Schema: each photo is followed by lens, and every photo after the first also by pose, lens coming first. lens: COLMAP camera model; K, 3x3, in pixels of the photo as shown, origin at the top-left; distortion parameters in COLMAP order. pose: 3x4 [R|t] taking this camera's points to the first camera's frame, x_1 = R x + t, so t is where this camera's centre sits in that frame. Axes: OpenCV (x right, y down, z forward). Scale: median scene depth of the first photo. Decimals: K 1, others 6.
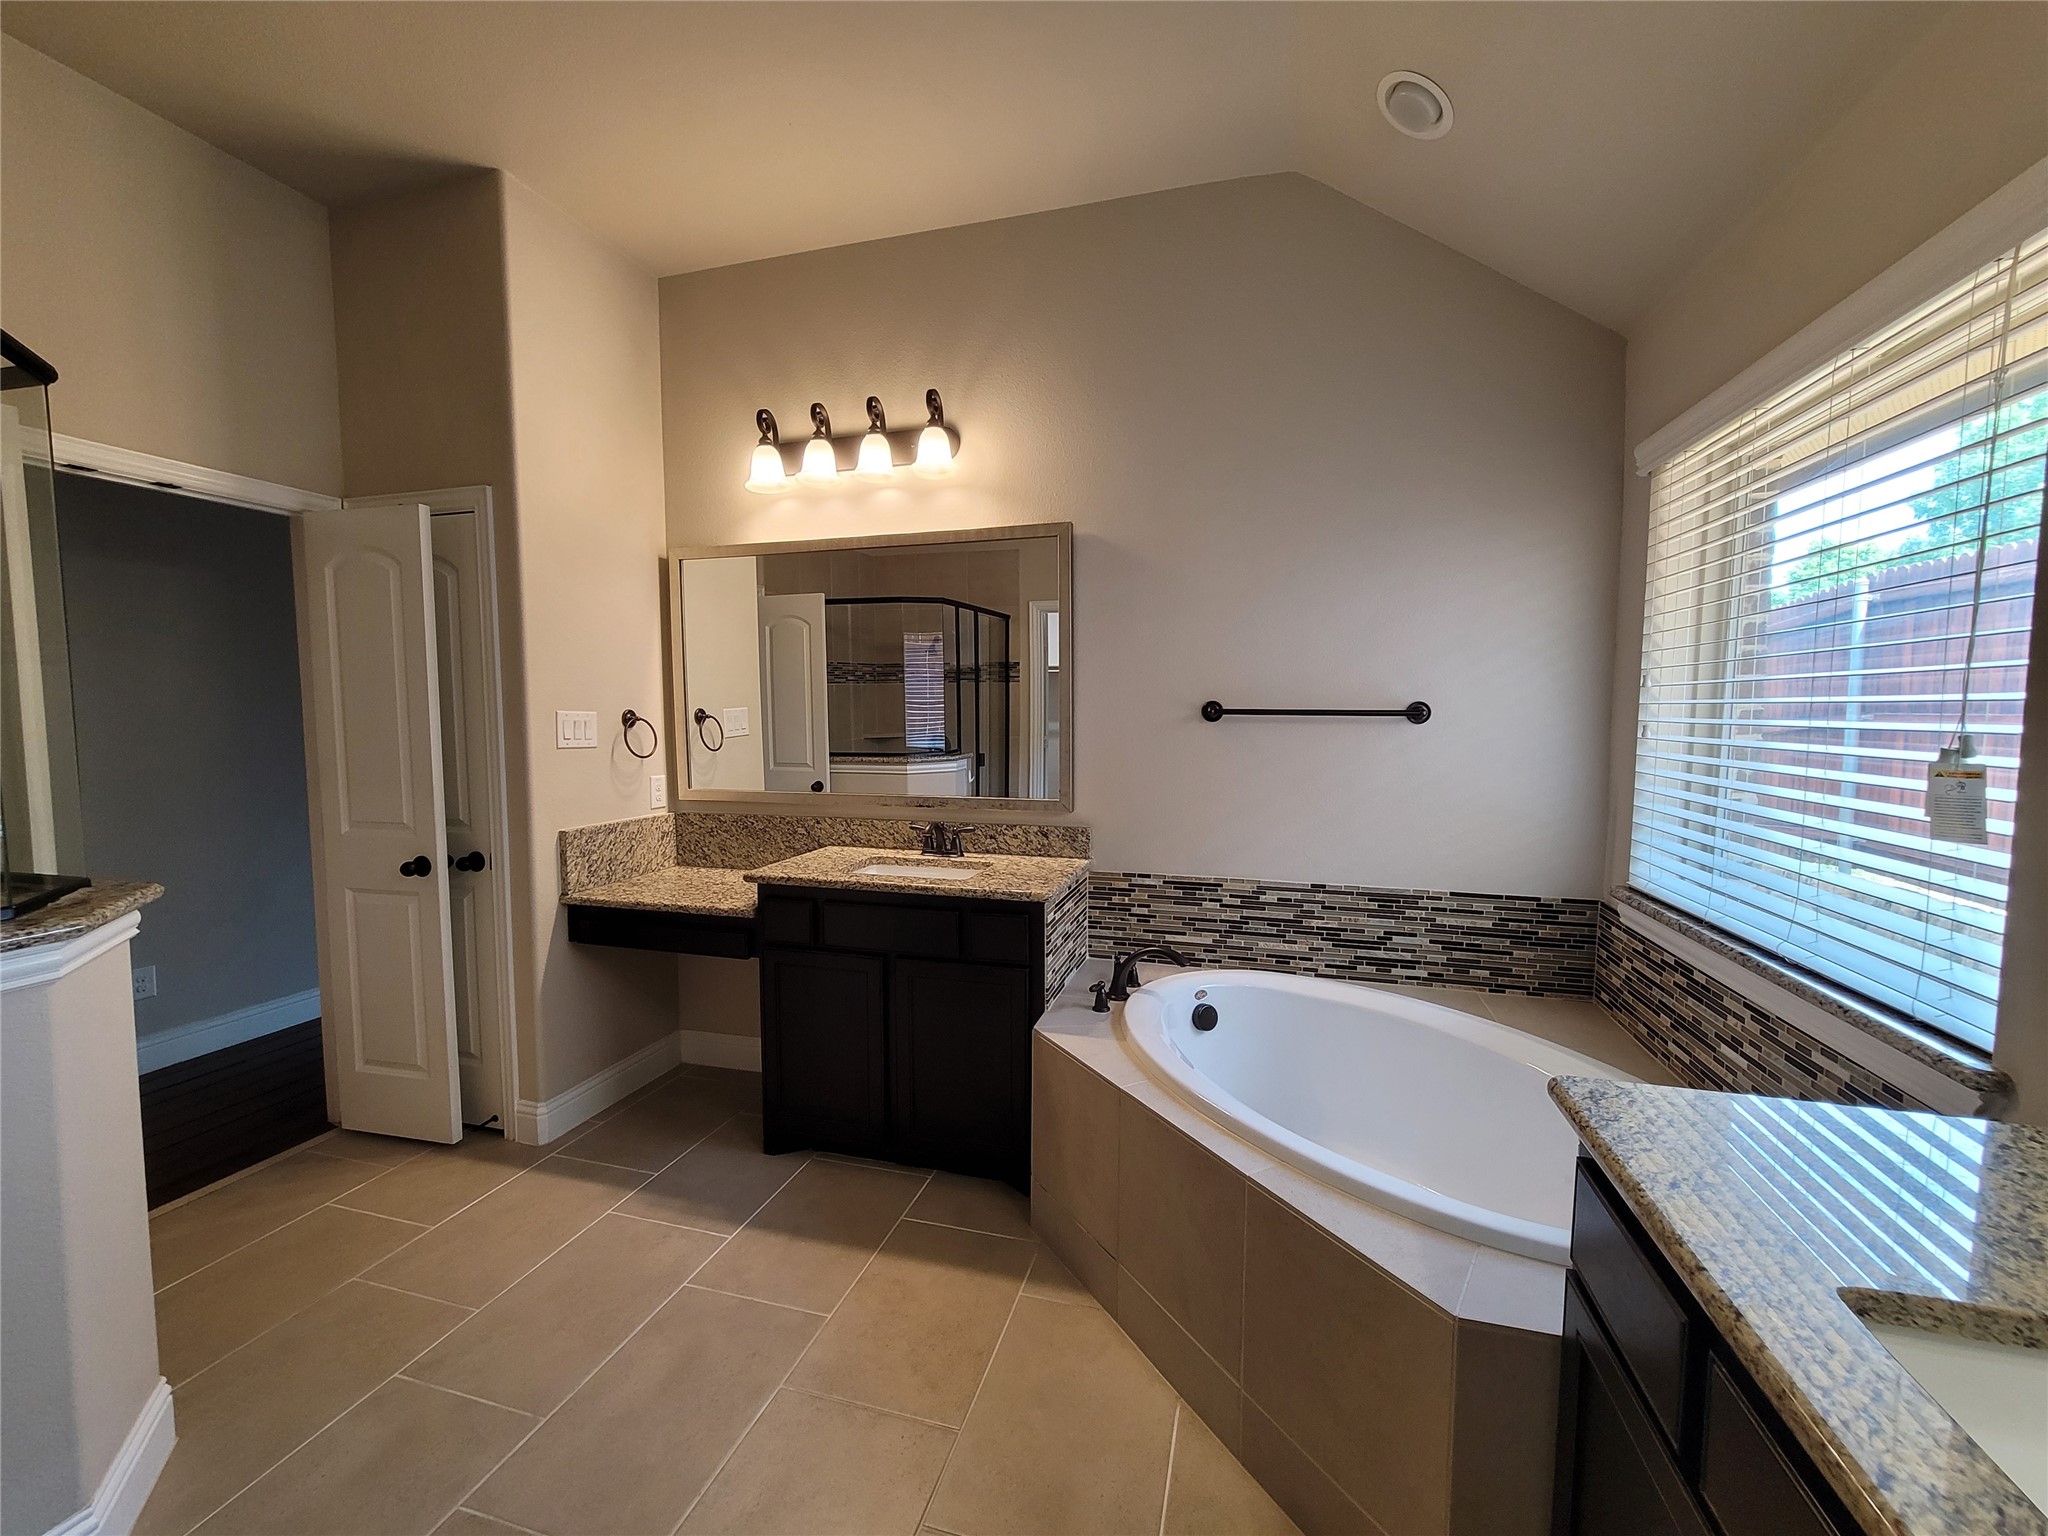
lens RADIAL K [[832.3, 0, 1030.0], [0, 832.3, 764.1], [0, 0, 1]] dist [0.000382, 0.000008]
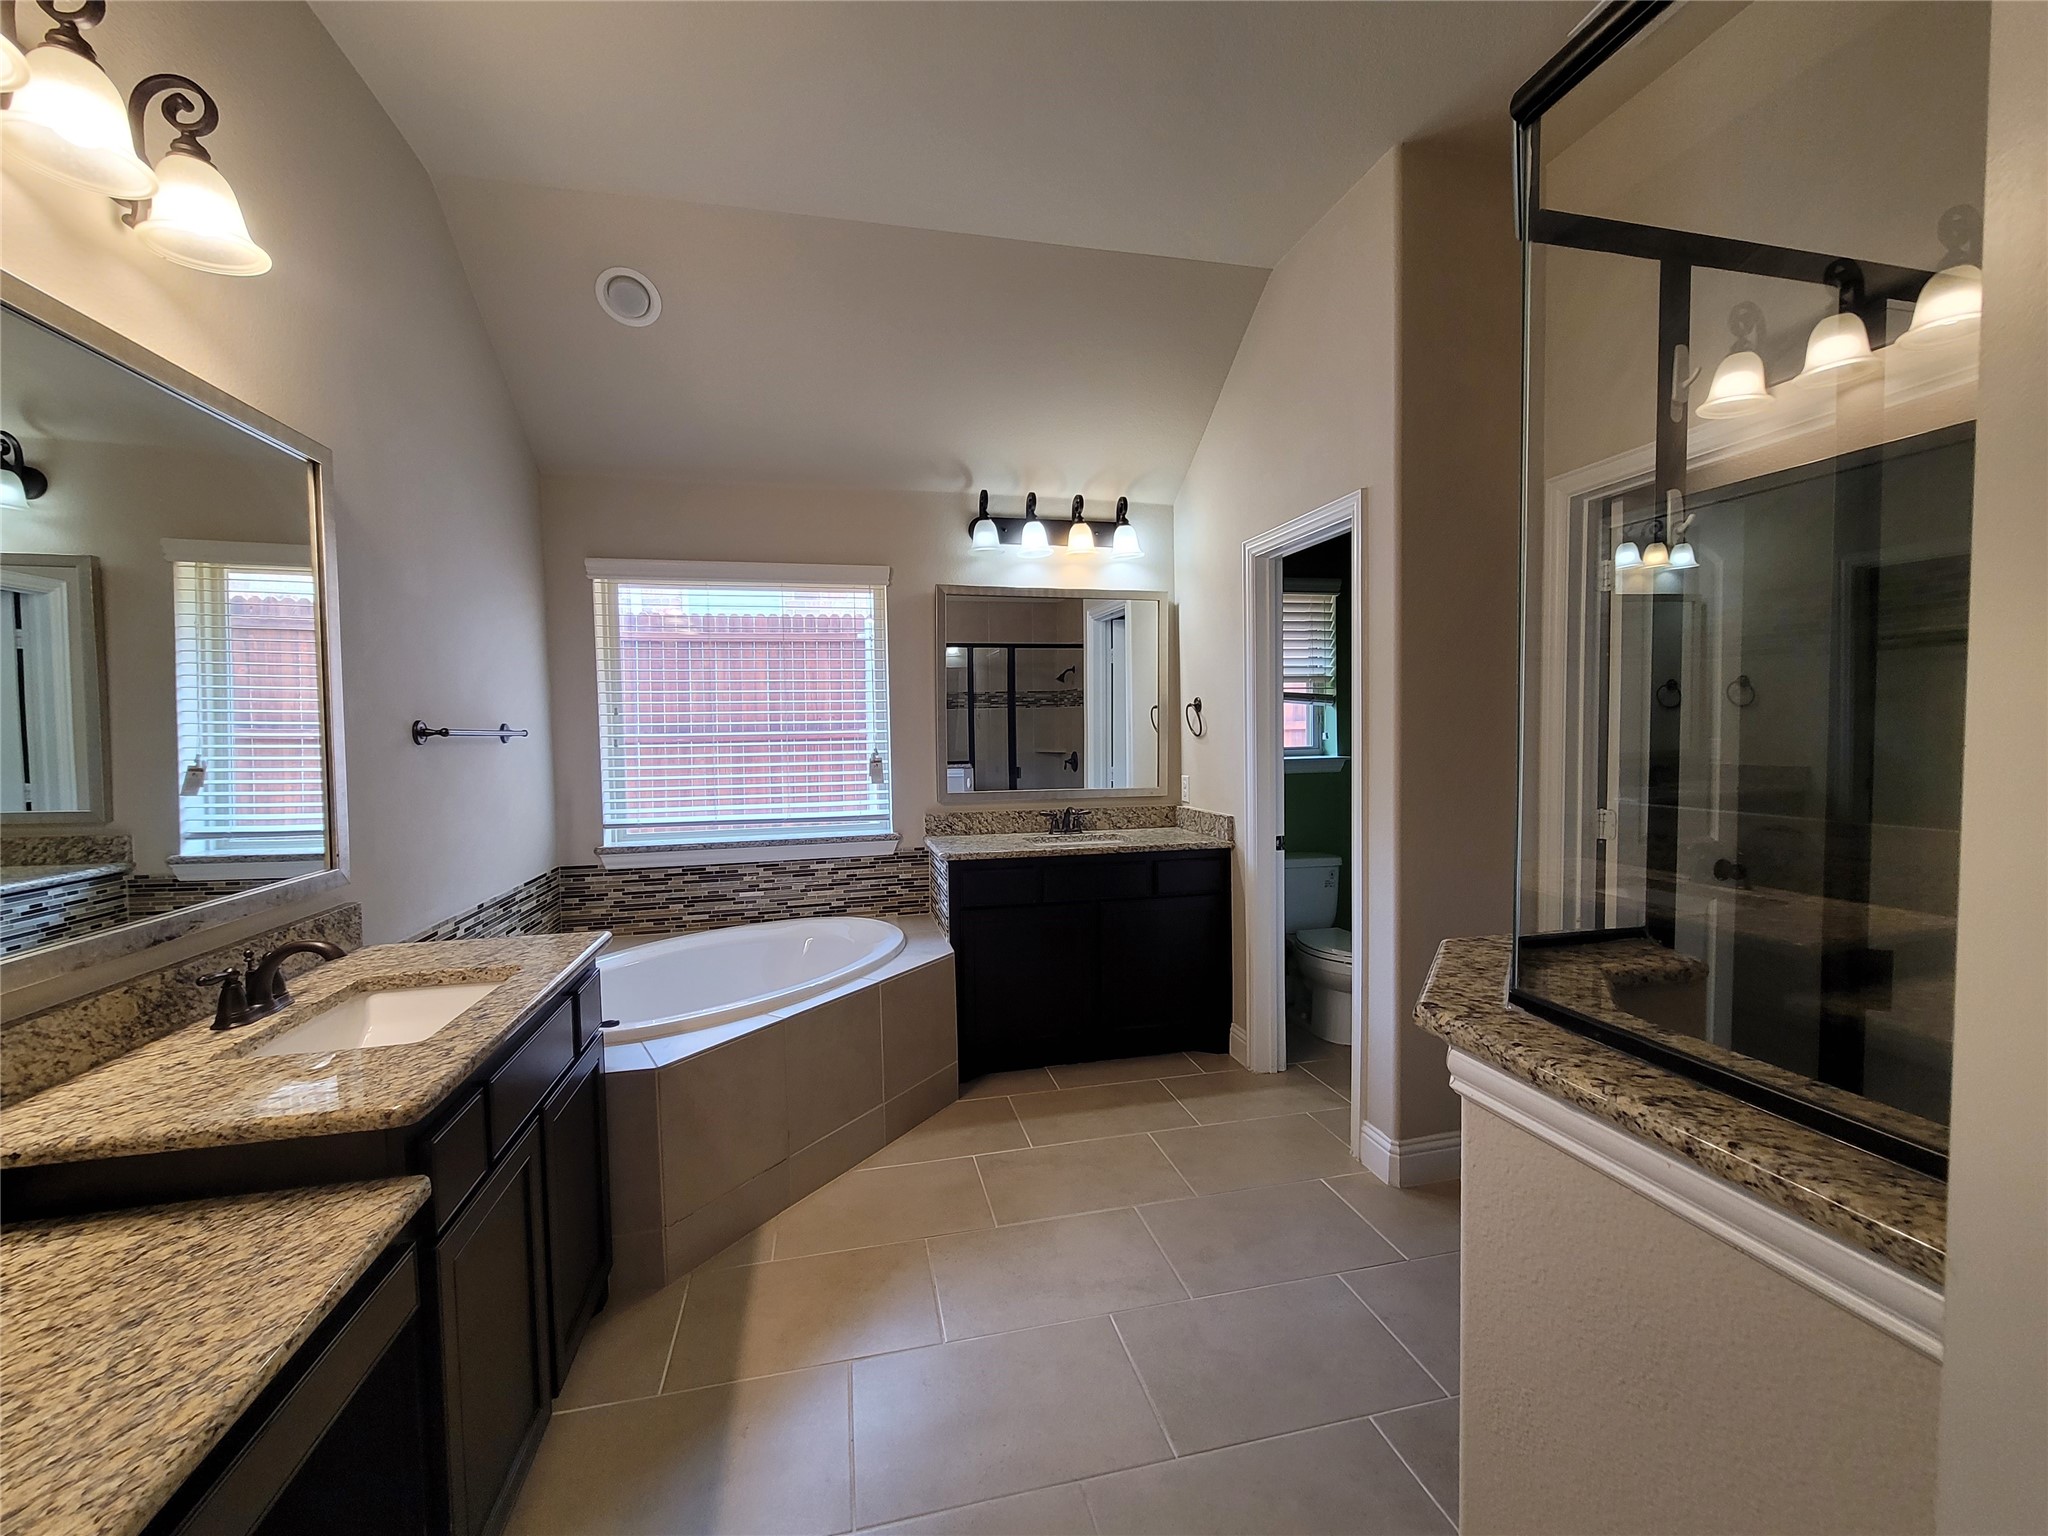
lens RADIAL K [[832.3, 0, 1028.7], [0, 832.3, 764.5], [0, 0, 1]] dist [0.000382, 0.000008]
pose [[-0.483044, -0.031681, 0.875023, -1.163496], [0.076488, 0.993998, 0.078213, -0.070736], [-0.872249, 0.104708, -0.477722, 1.224452]]
